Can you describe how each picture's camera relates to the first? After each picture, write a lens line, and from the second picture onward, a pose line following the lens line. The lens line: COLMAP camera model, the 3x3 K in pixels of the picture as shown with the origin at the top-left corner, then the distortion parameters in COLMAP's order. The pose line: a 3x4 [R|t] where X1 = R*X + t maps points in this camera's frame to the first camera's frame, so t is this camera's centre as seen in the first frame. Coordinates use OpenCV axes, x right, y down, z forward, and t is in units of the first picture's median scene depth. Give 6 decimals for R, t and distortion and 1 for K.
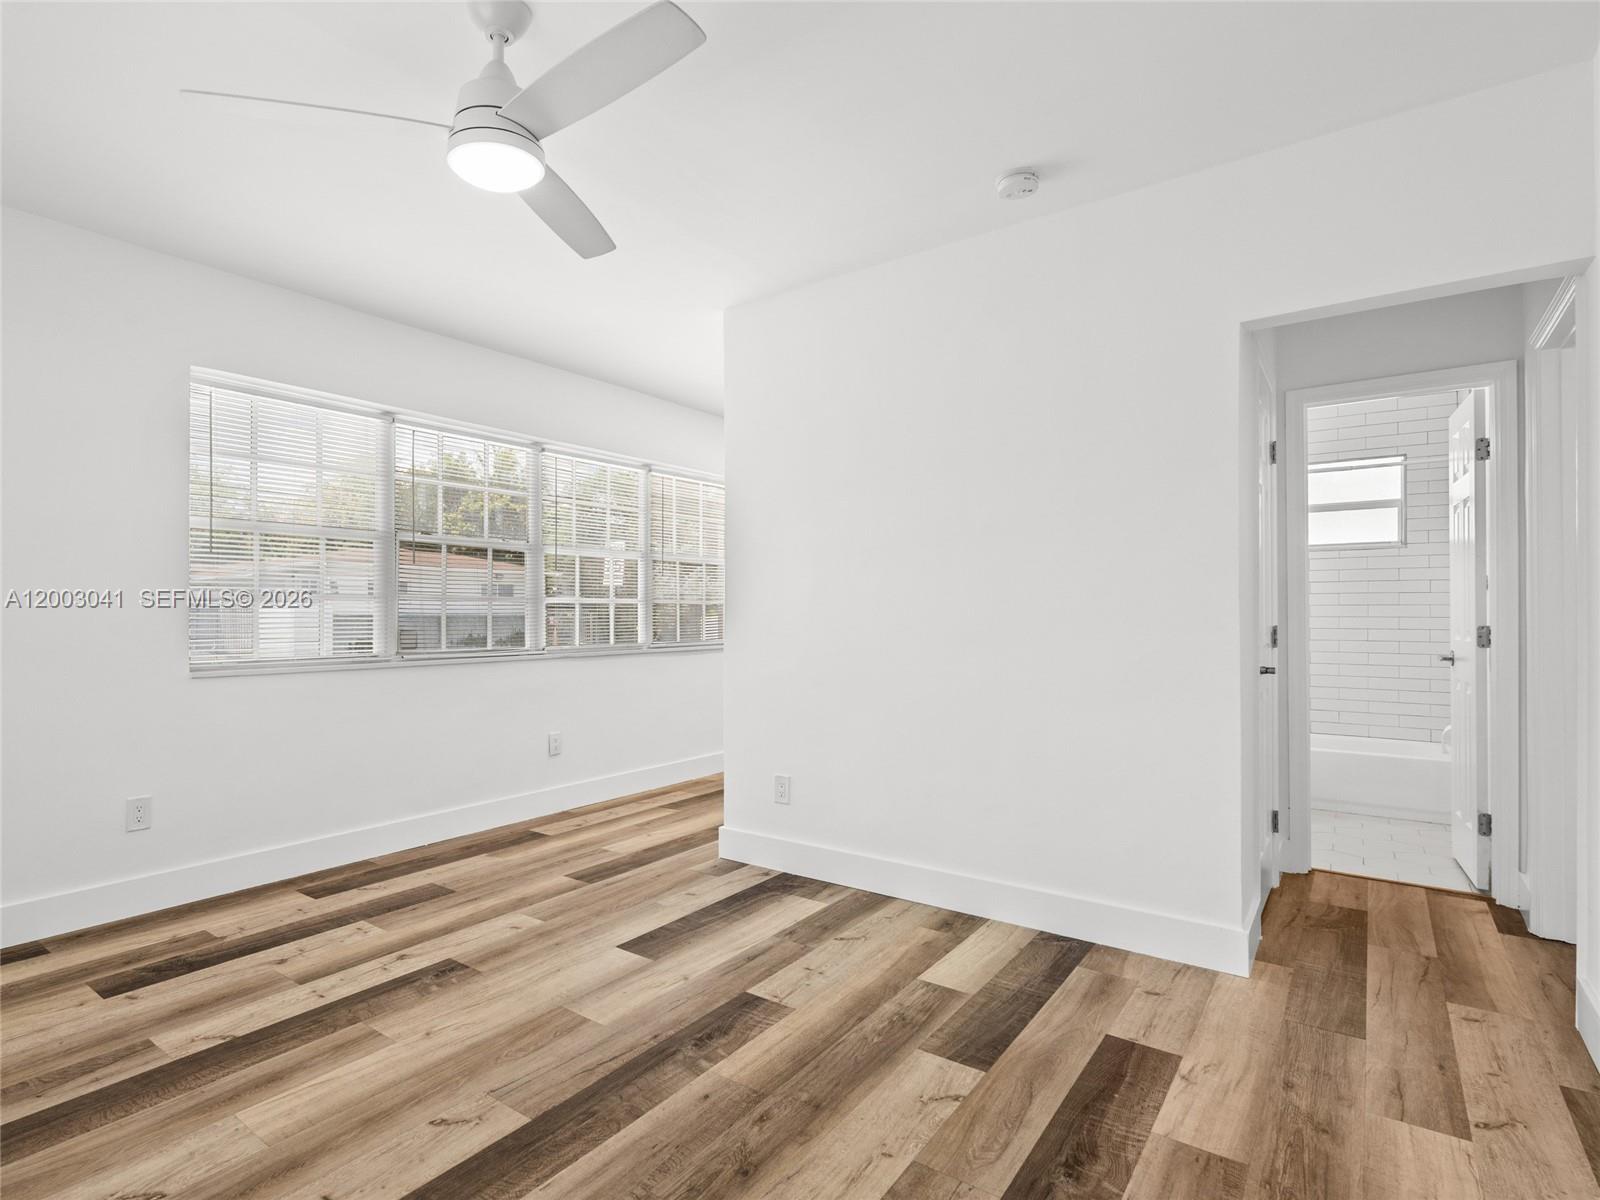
lens RADIAL K [[833.1, 0, 704.7], [0, 833.1, 622.6], [0, 0, 1]] dist [-0.003547, 0.000783]
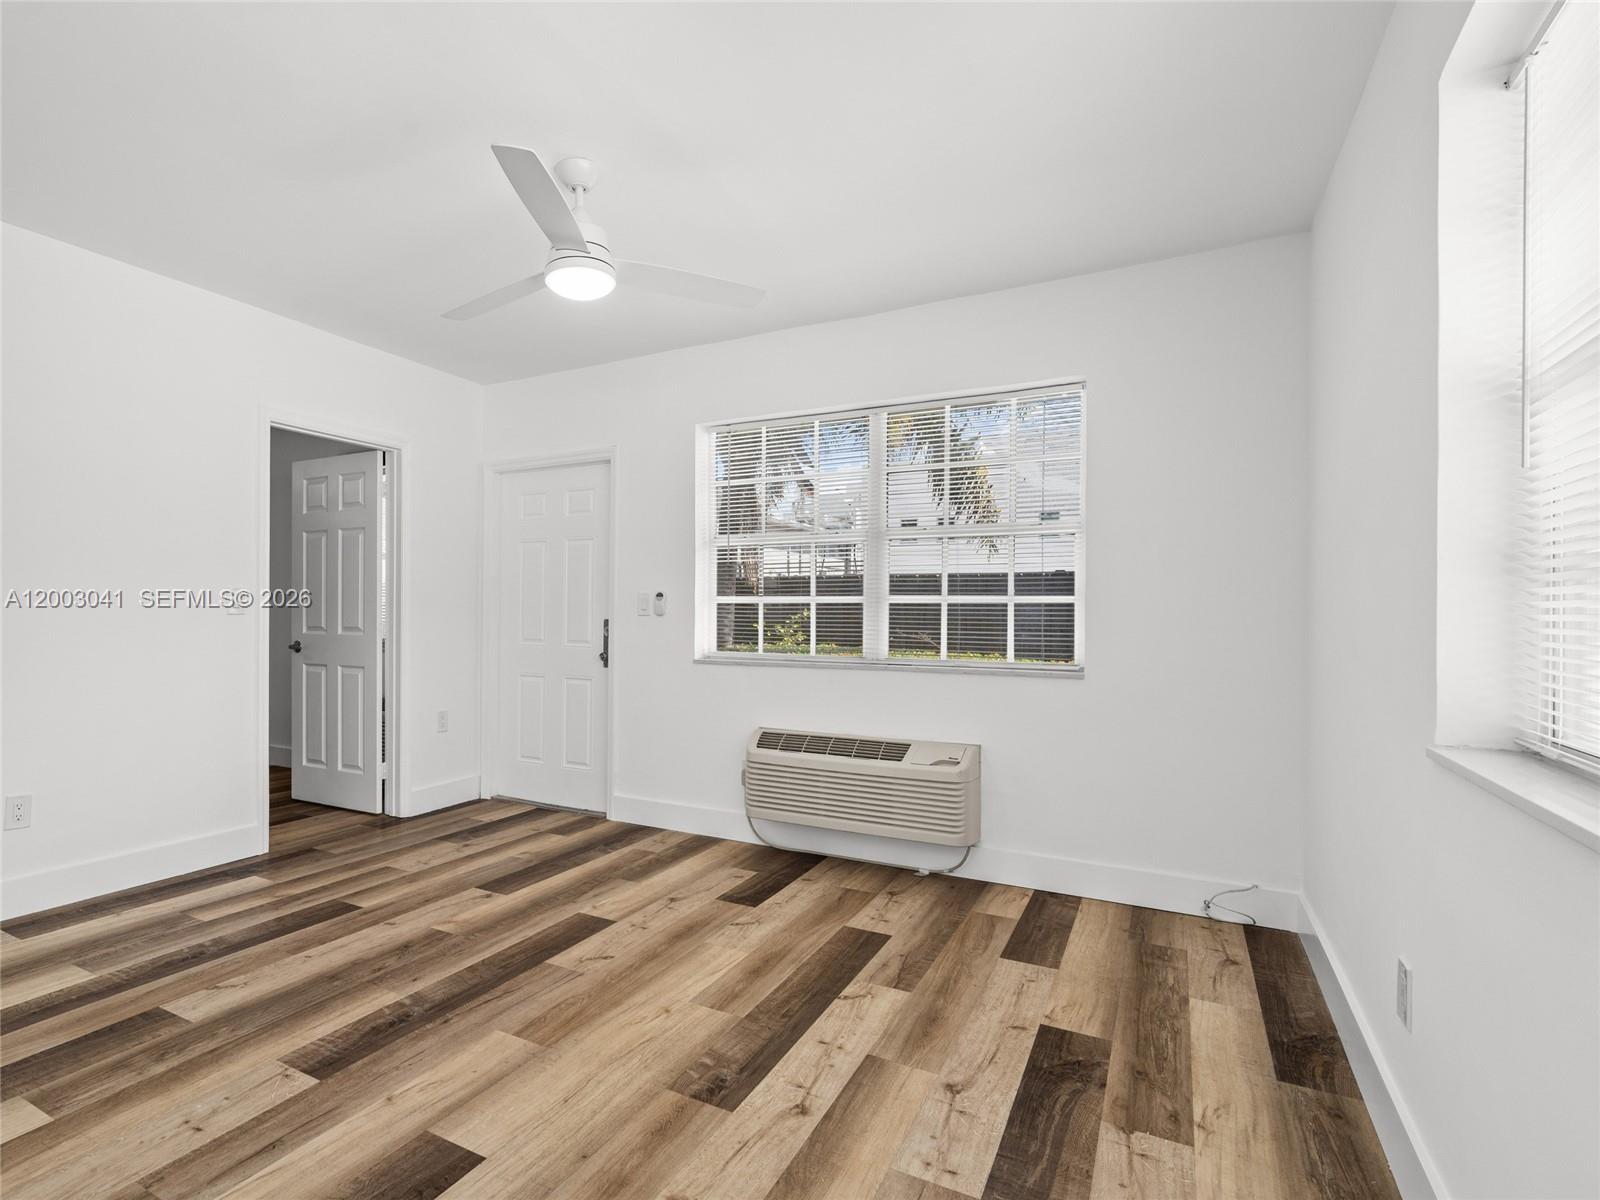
lens RADIAL K [[819.7, 0, 701.0], [0, 819.7, 622.6], [0, 0, 1]] dist [-0.002035, 0.000730]
pose [[-0.988425, -0.004012, -0.151660, -0.215319], [-0.006715, 0.999828, 0.017315, -0.019657], [0.151564, 0.018132, -0.988281, 2.036547]]
